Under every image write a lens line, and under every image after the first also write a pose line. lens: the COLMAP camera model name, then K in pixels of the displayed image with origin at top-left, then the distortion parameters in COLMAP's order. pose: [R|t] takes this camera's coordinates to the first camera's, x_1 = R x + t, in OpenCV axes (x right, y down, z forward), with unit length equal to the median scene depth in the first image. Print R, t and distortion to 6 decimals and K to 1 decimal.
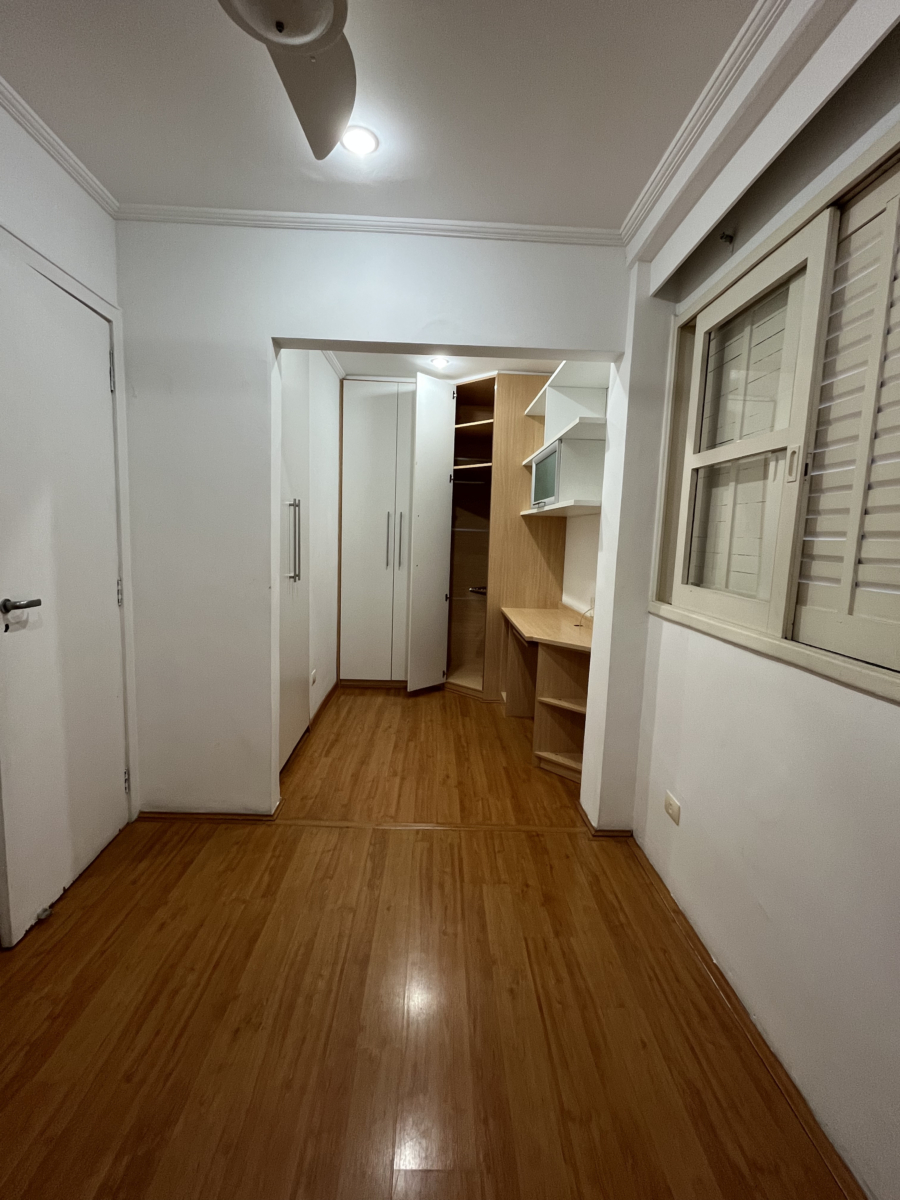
lens RADIAL K [[534.3, 0, 449.3], [0, 534.3, 598.3], [0, 0, 1]] dist [-0.003707, -0.000063]
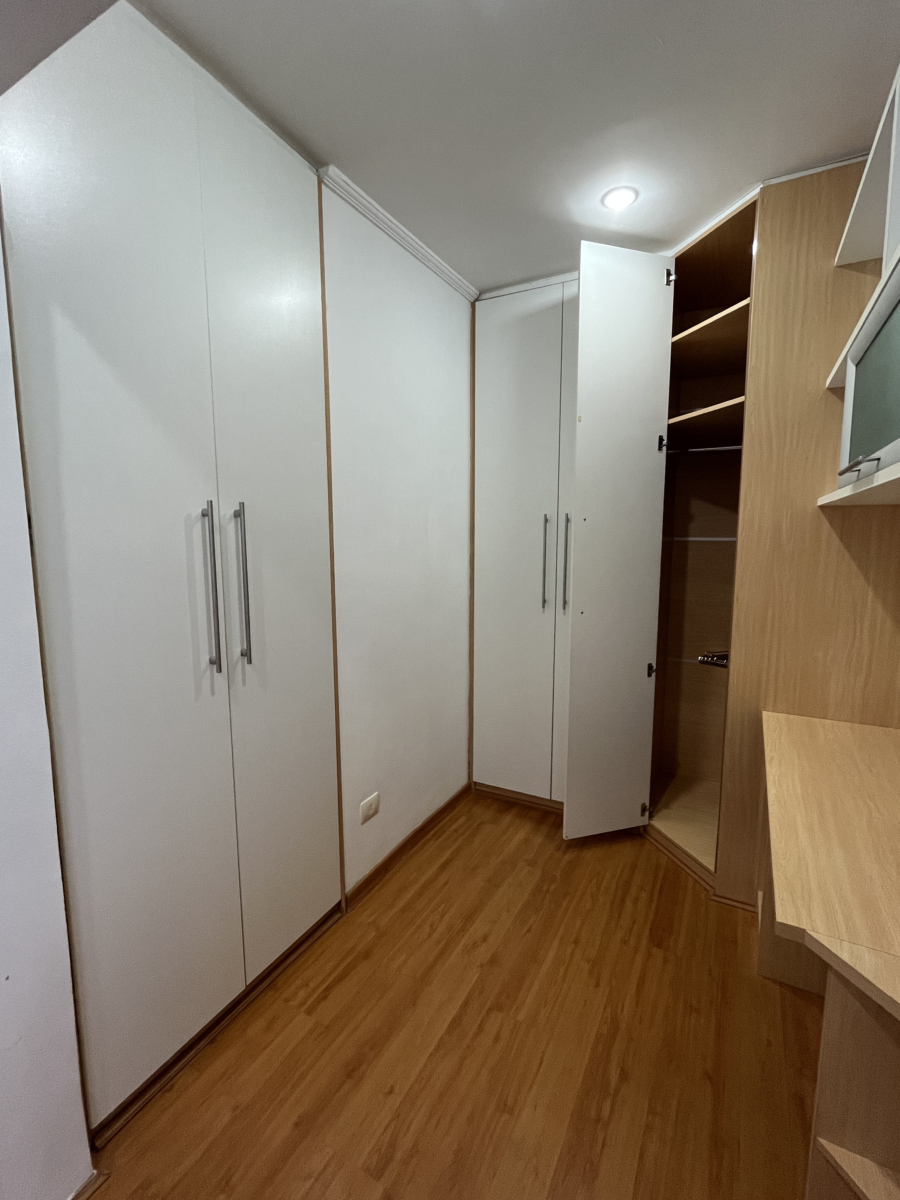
lens RADIAL K [[534.3, 0, 453.6], [0, 534.3, 598.4], [0, 0, 1]] dist [-0.003707, -0.000063]
pose [[0.865451, 0.025154, -0.500361, 0.096636], [-0.028933, 0.999581, 0.000206, -0.072329], [0.500157, 0.014299, 0.865817, 0.480076]]
